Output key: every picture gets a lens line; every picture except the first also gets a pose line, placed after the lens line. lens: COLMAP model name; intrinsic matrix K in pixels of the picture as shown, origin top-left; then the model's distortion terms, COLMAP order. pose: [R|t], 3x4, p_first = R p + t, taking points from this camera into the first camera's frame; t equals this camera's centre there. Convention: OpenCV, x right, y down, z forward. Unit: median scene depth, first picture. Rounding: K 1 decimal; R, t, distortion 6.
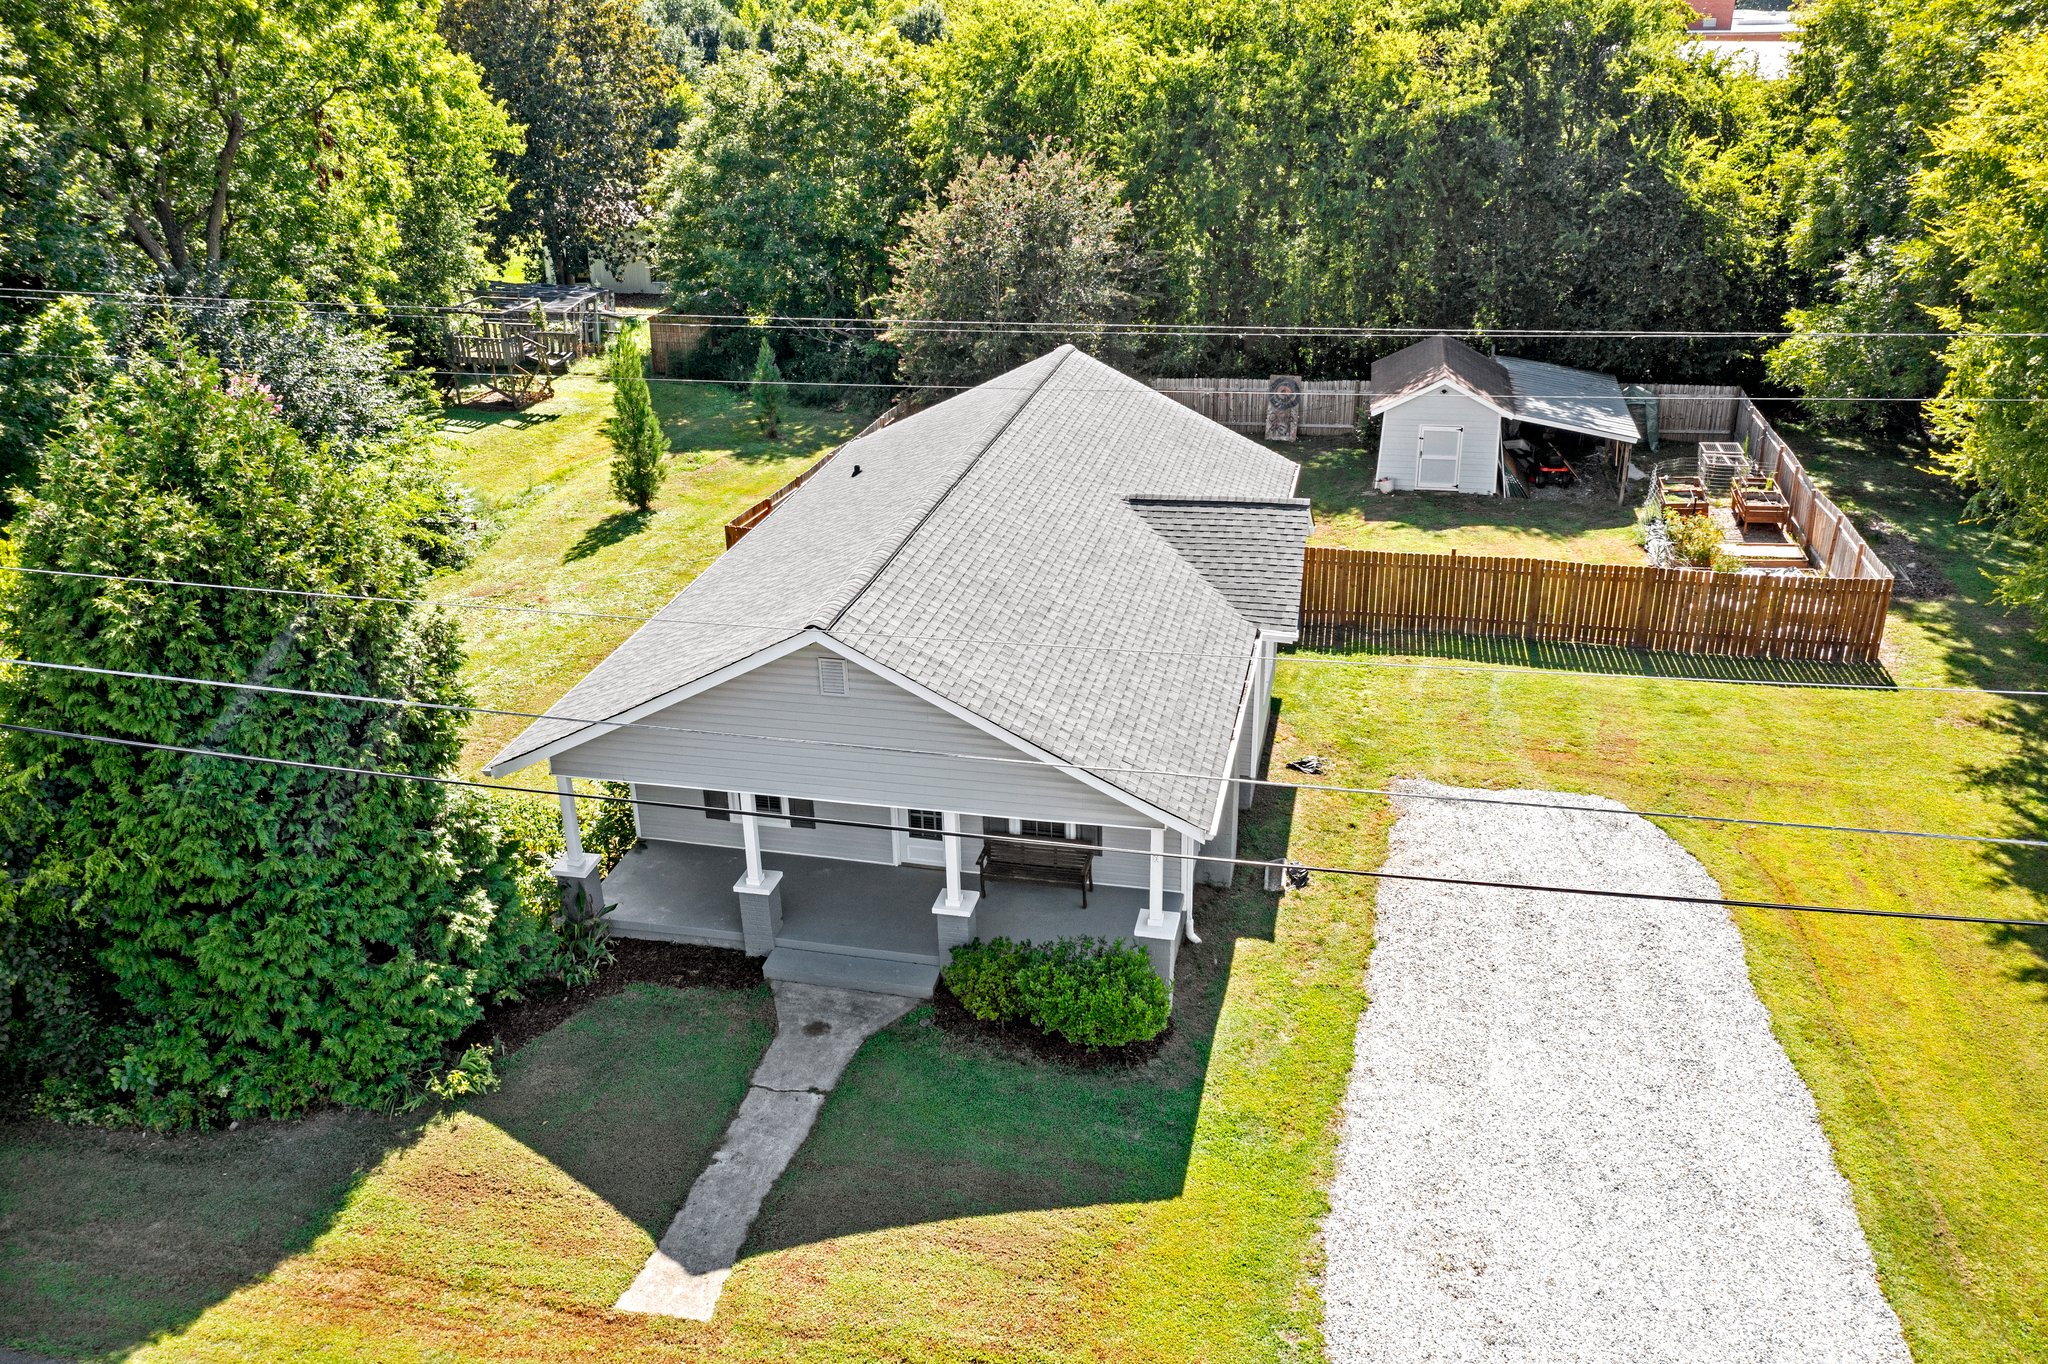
lens RADIAL K [[1599.9, 0, 1025.8], [0, 1599.9, 683.1], [0, 0, 1]] dist [-0.034696, 0.005565]
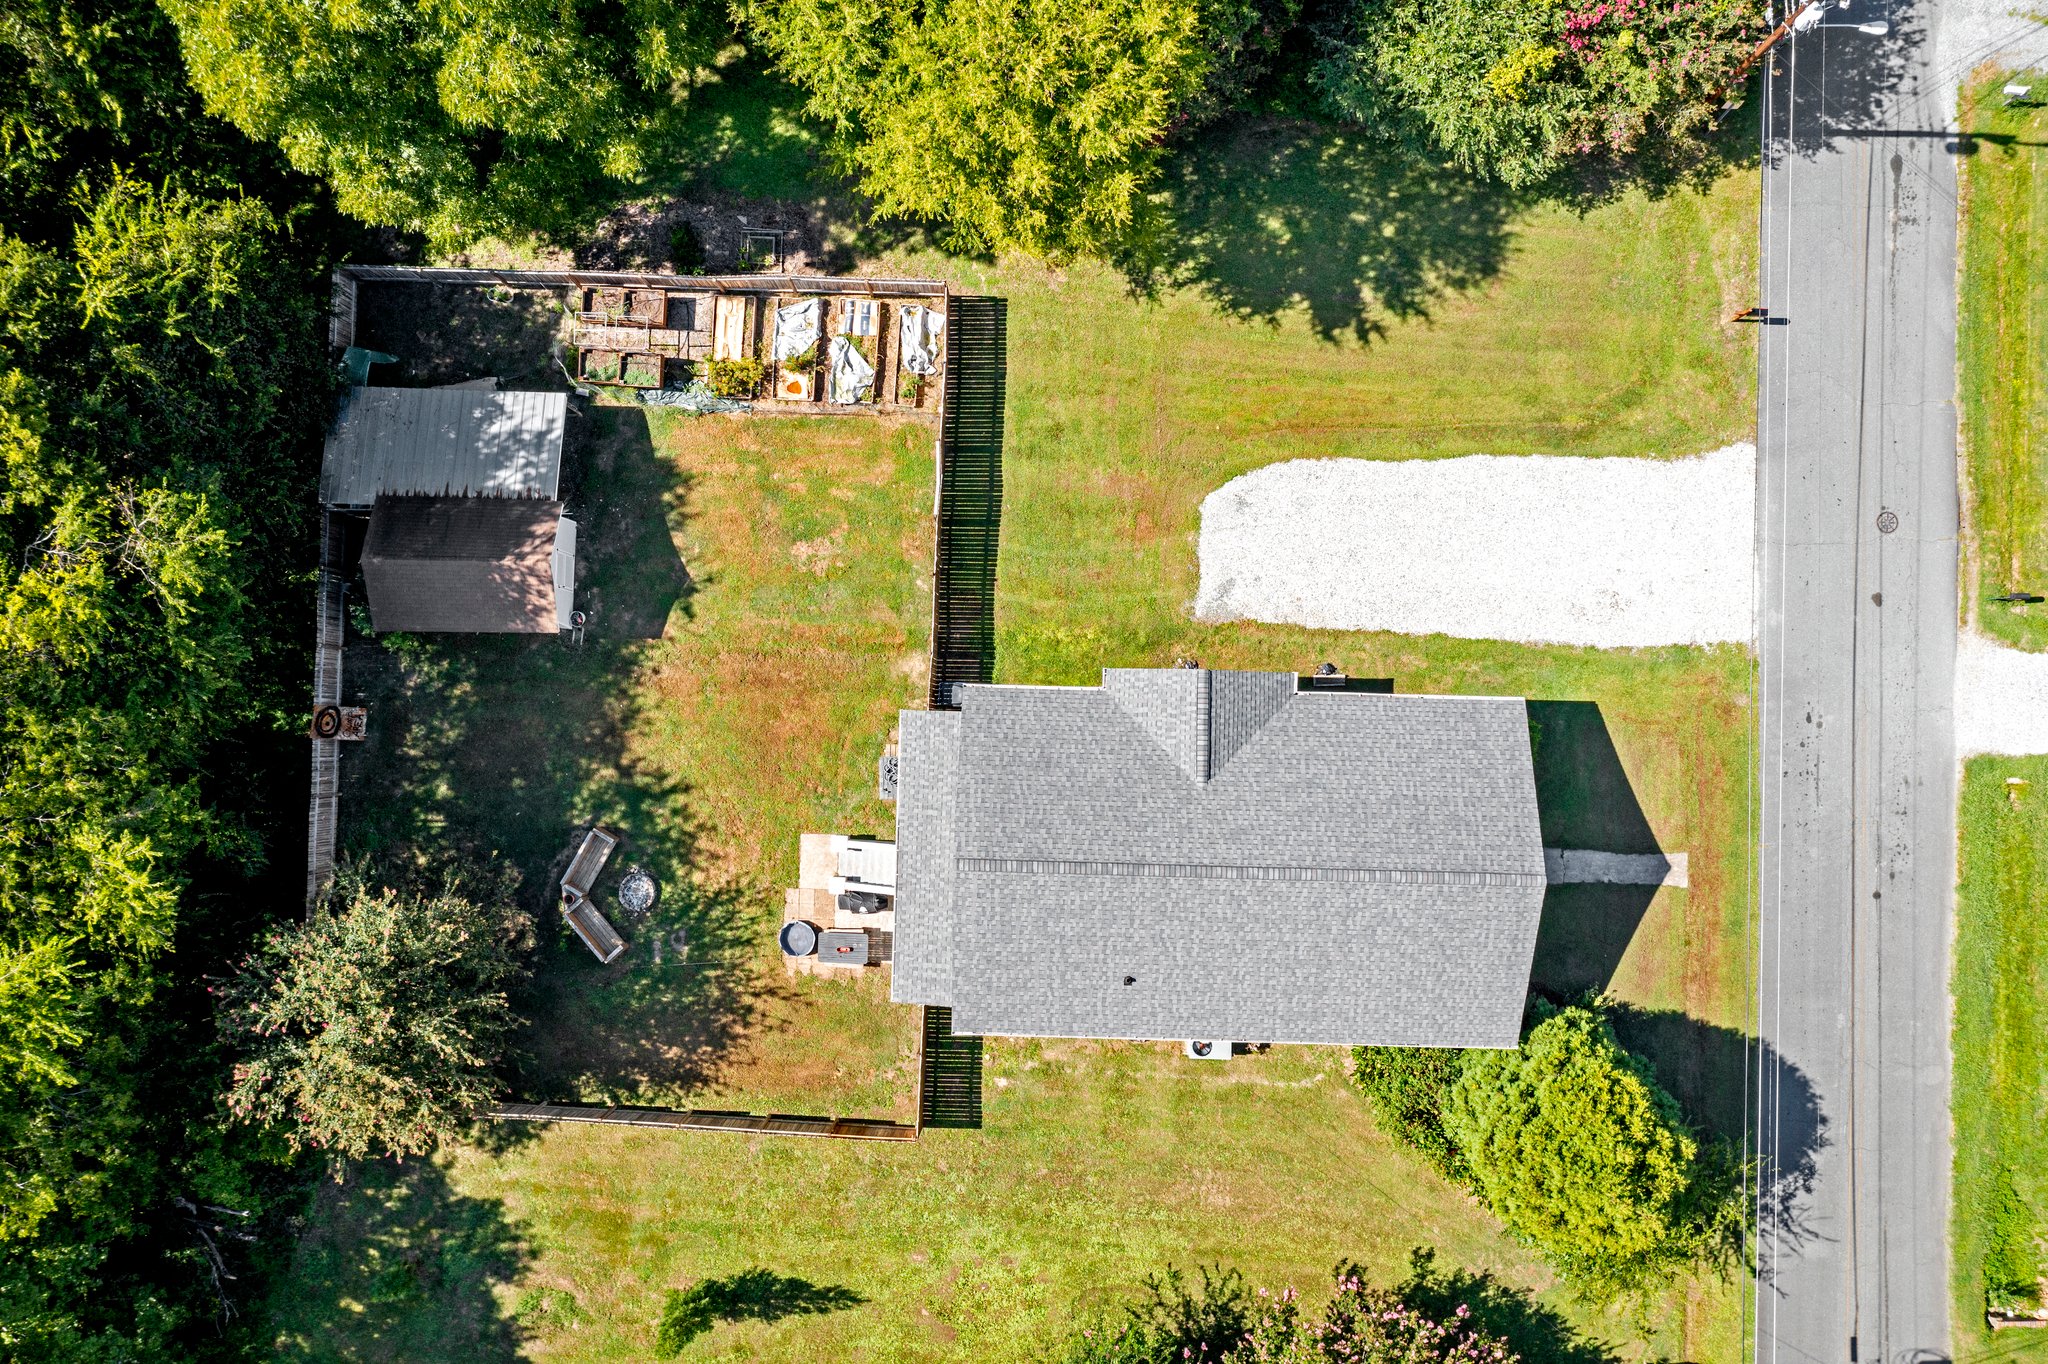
lens RADIAL K [[1599.9, 0, 1036.9], [0, 1599.9, 647.8], [0, 0, 1]] dist [-0.034696, 0.005565]
pose [[-0.194057, -0.978500, 0.069853, 0.113789], [0.430862, -0.021045, 0.902173, -1.596966], [-0.881306, 0.205170, 0.425682, 0.428016]]
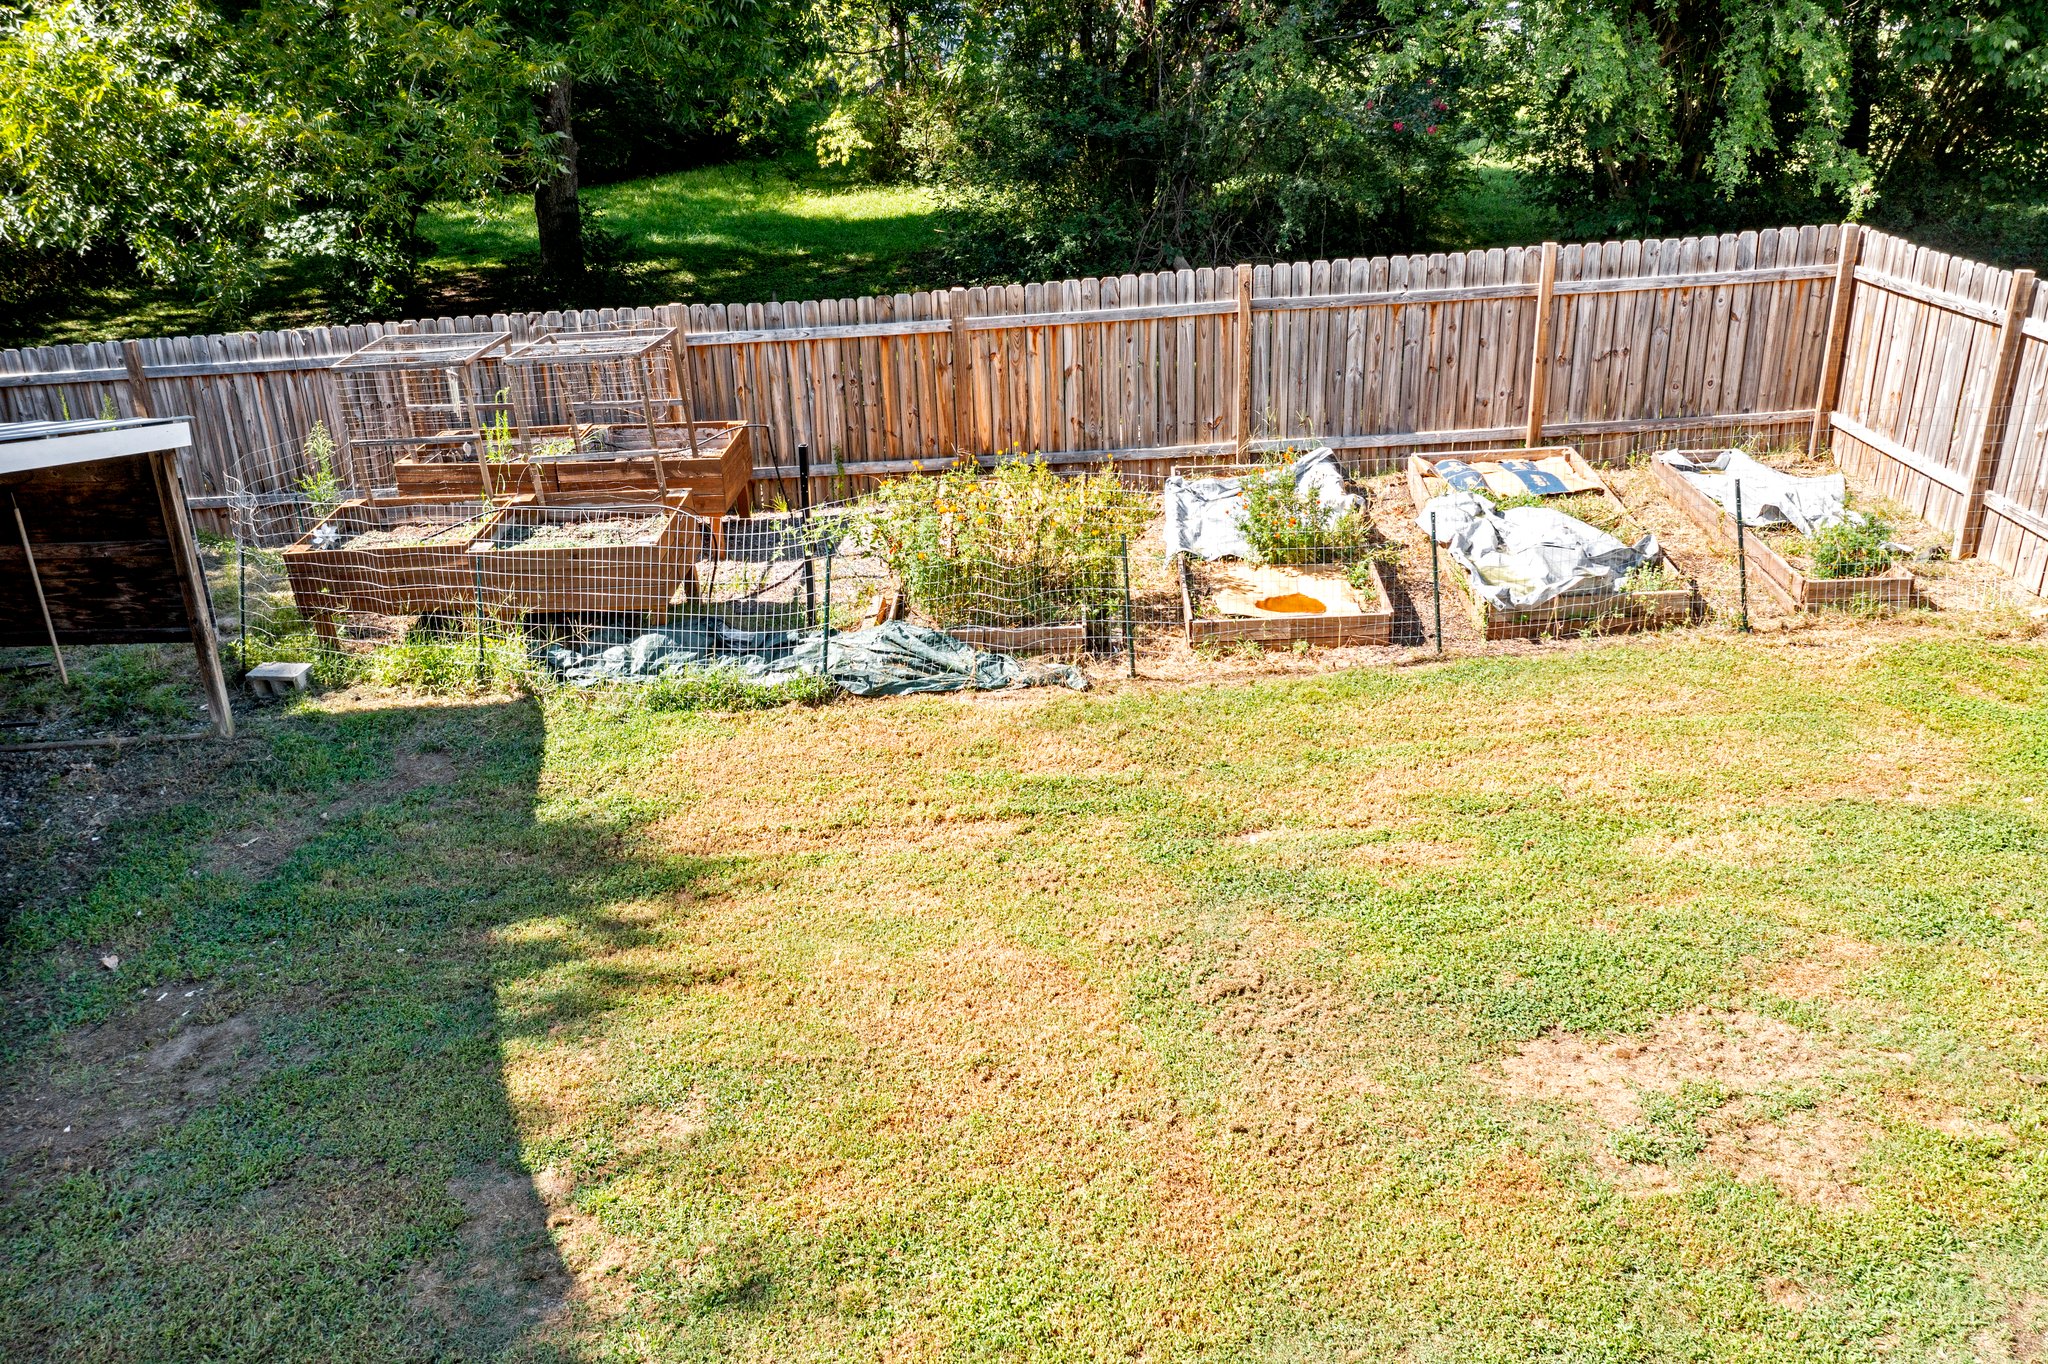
lens RADIAL K [[1599.9, 0, 1018.8], [0, 1599.9, 687.0], [0, 0, 1]] dist [-0.034696, 0.005565]
pose [[-0.198612, -0.363640, 0.910121, 0.237661], [0.422291, 0.806246, 0.414291, -0.257570], [-0.884434, 0.466619, -0.006568, 1.439606]]
